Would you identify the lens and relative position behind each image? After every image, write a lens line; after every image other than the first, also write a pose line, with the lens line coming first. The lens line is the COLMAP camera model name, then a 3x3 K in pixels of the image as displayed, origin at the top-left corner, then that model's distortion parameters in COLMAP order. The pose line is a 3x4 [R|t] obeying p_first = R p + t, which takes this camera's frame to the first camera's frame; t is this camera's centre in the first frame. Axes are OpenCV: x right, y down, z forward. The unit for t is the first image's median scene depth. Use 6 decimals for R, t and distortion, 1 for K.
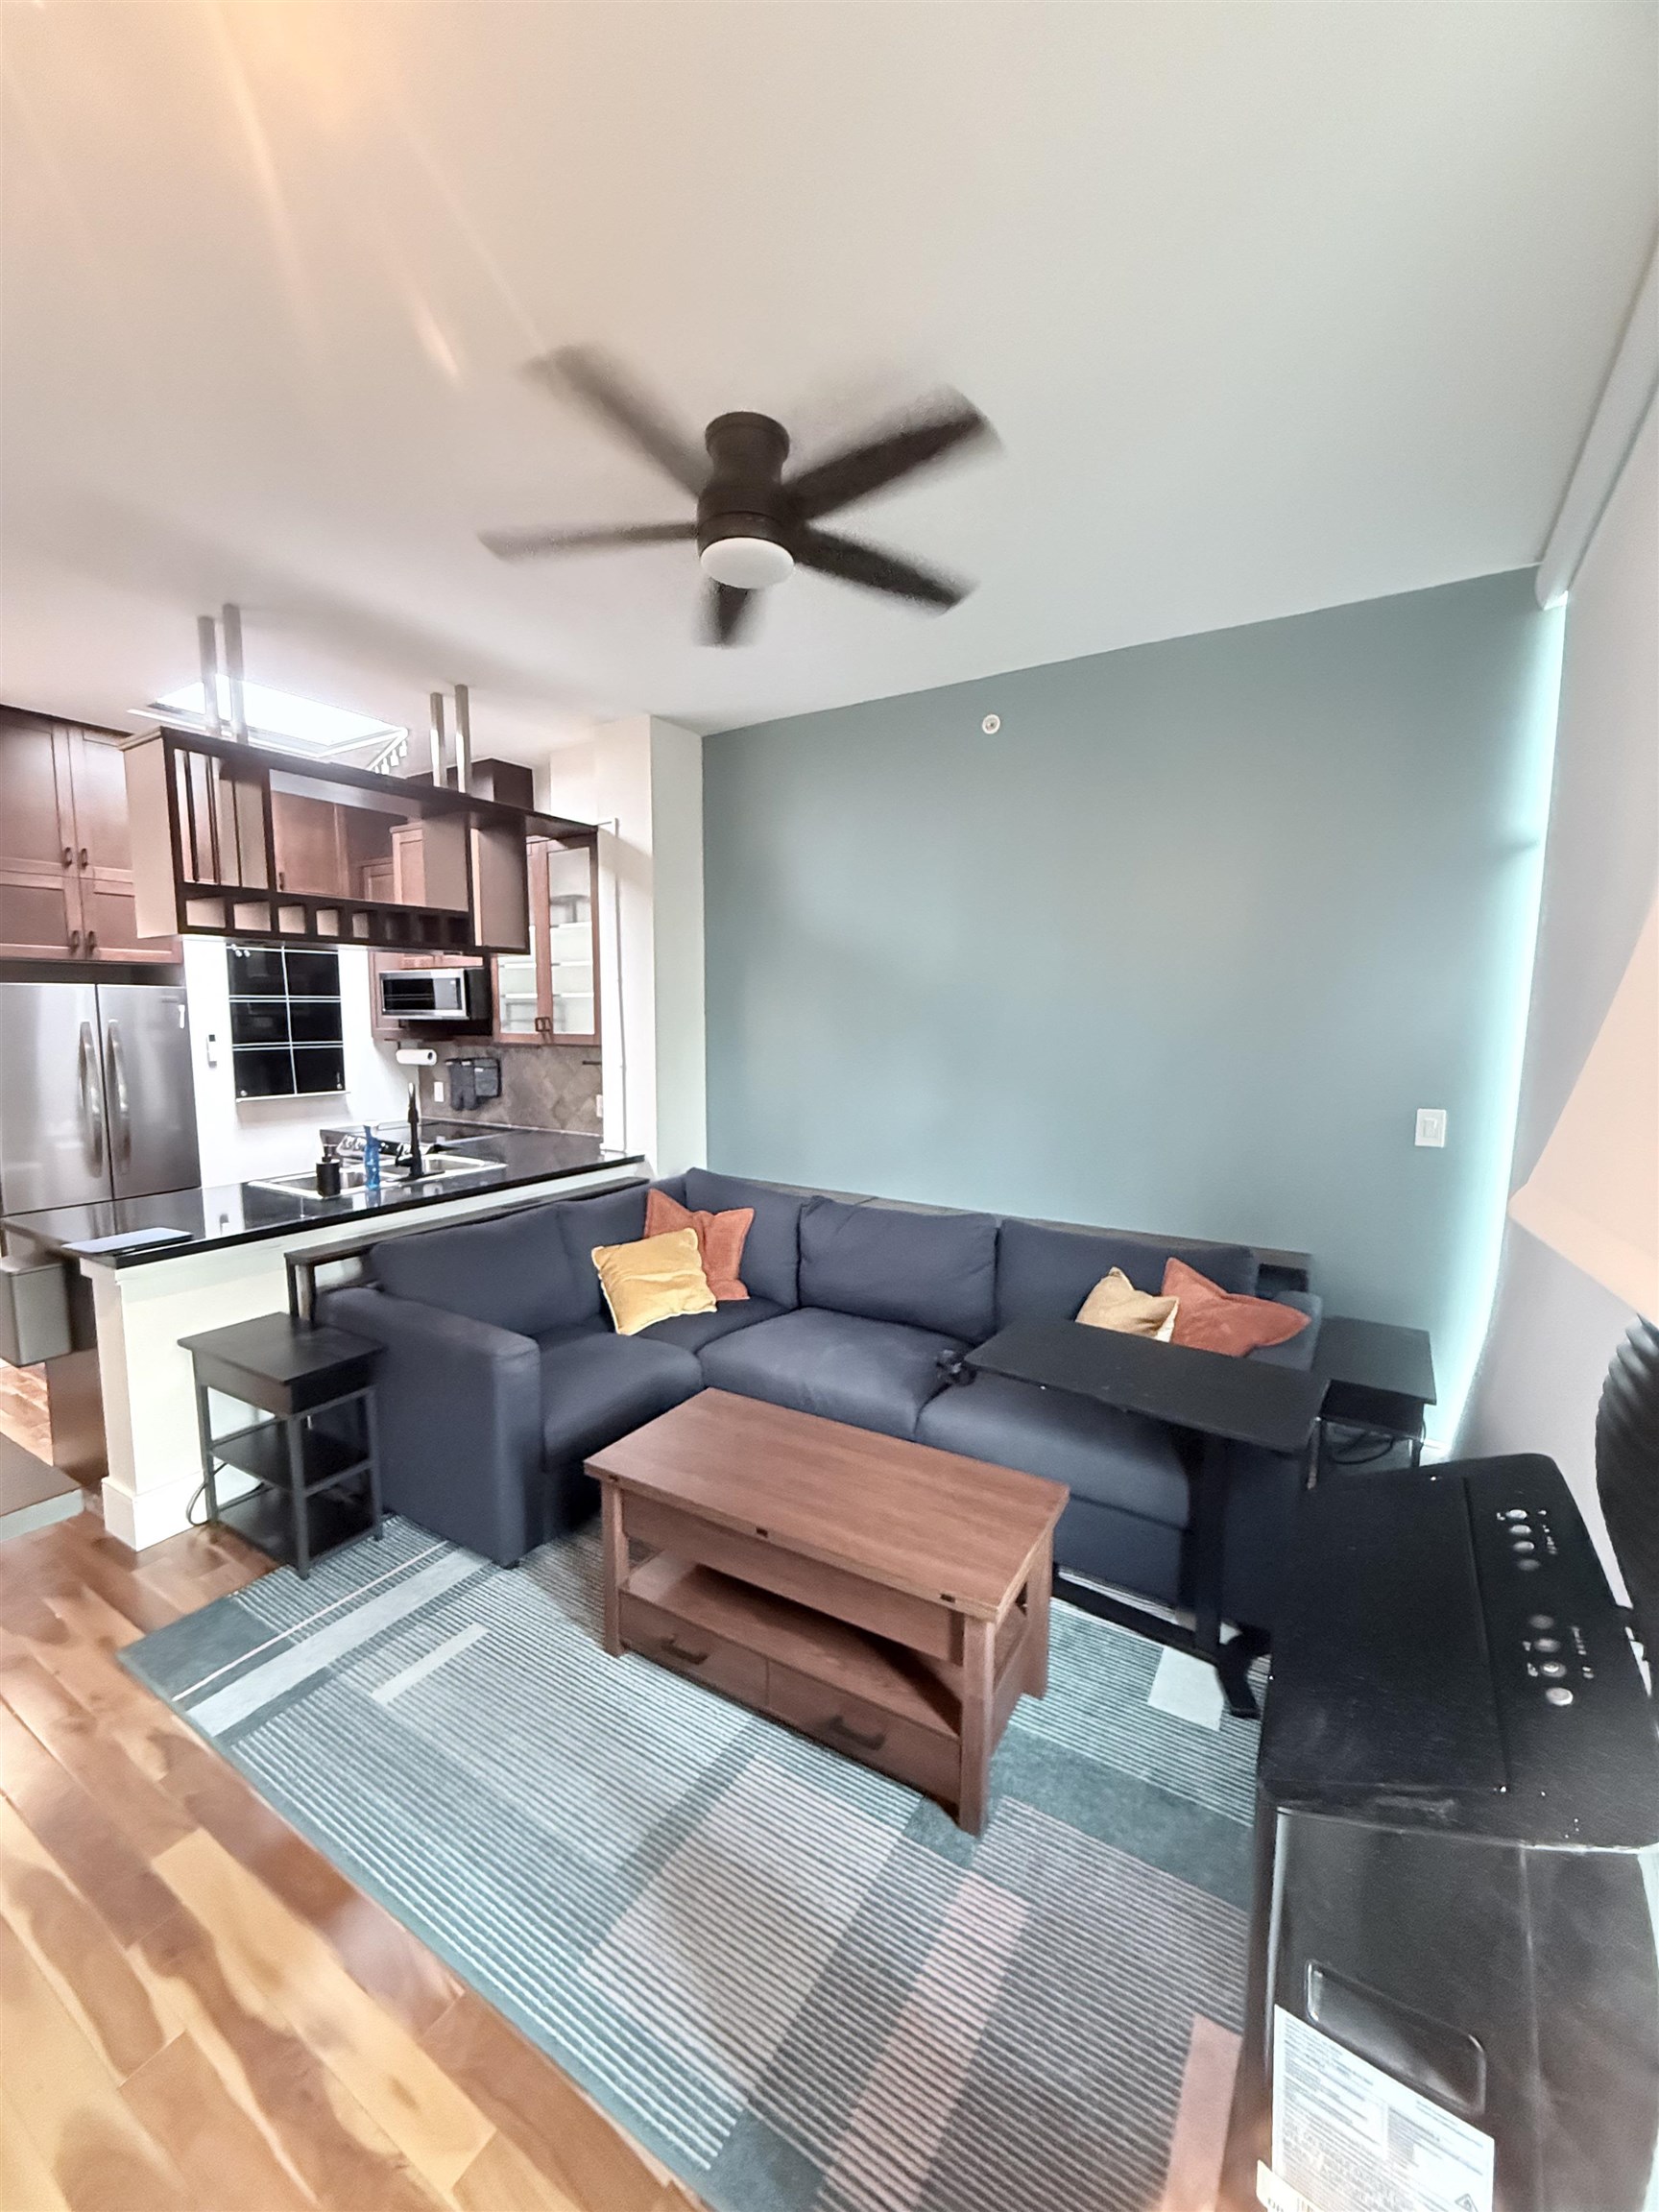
lens RADIAL K [[870.6, 0, 829.5], [0, 870.6, 1106.0], [0, 0, 1]] dist [0.000221, -0.000052]
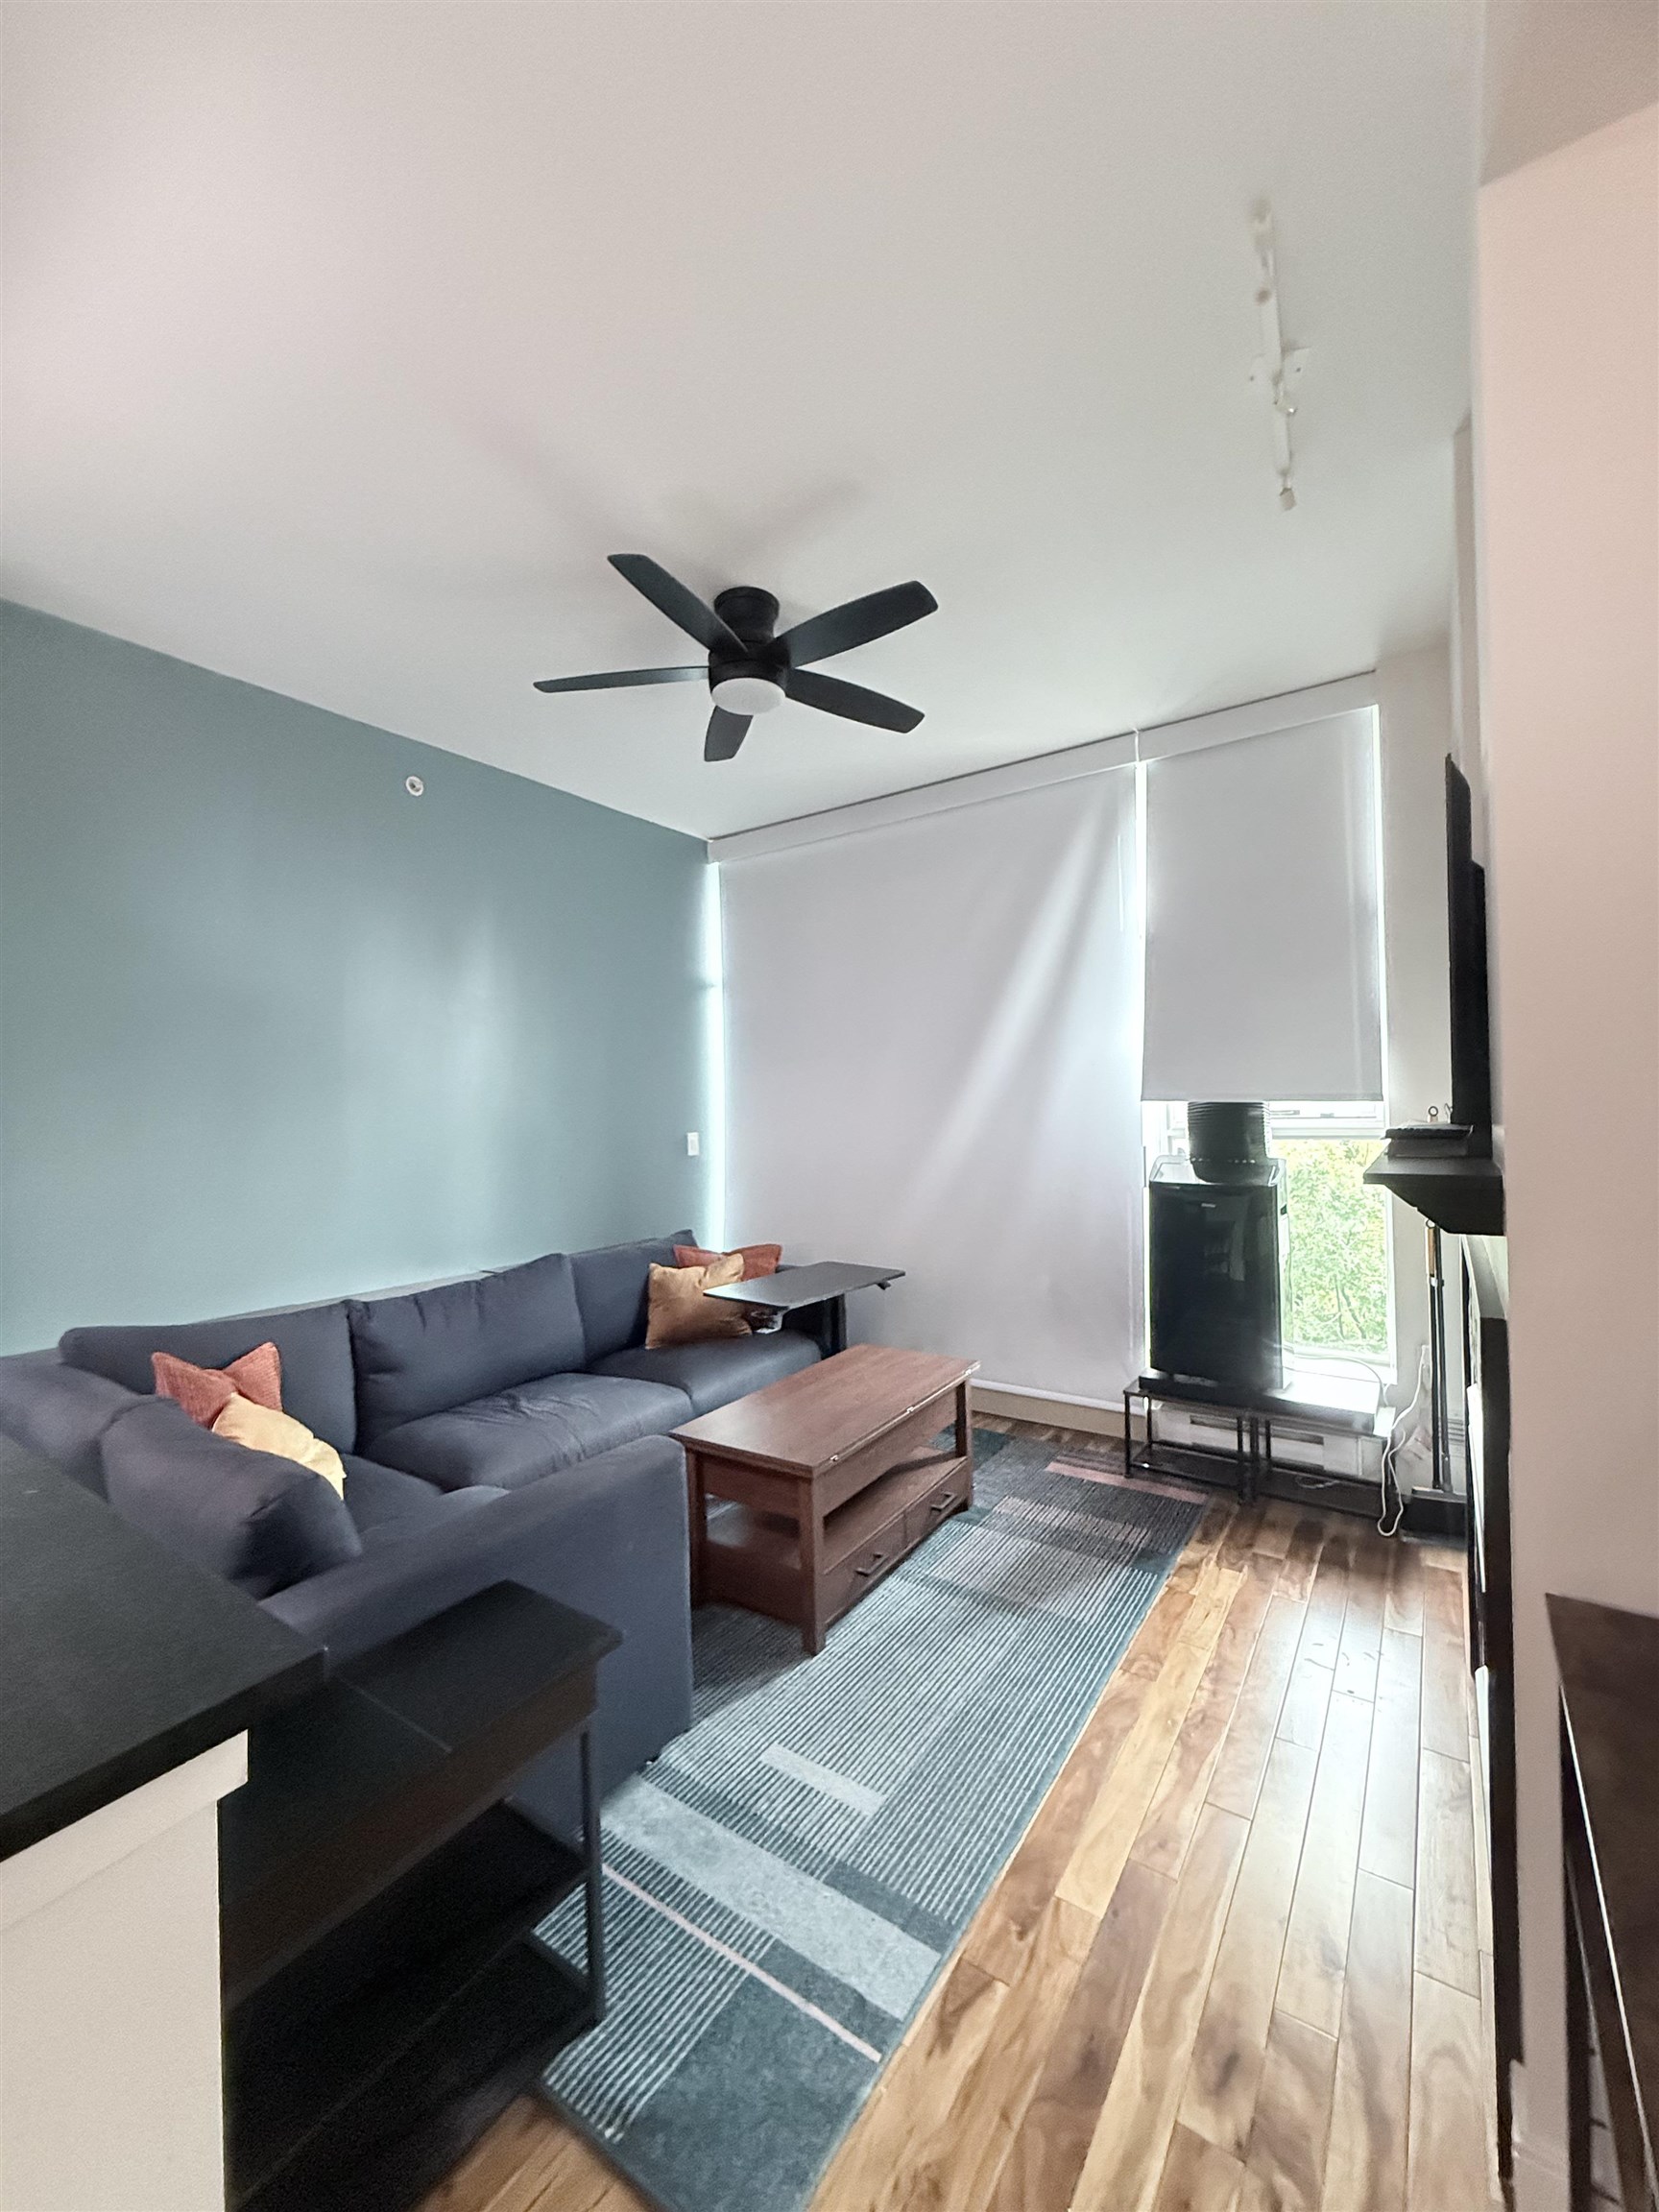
lens RADIAL K [[870.6, 0, 829.5], [0, 870.6, 1106.0], [0, 0, 1]] dist [0.000221, -0.000052]
pose [[0.066871, -0.007930, 0.997730, -1.362816], [0.134124, 0.990964, -0.001114, -0.012357], [-0.988706, 0.133894, 0.067331, 0.884273]]
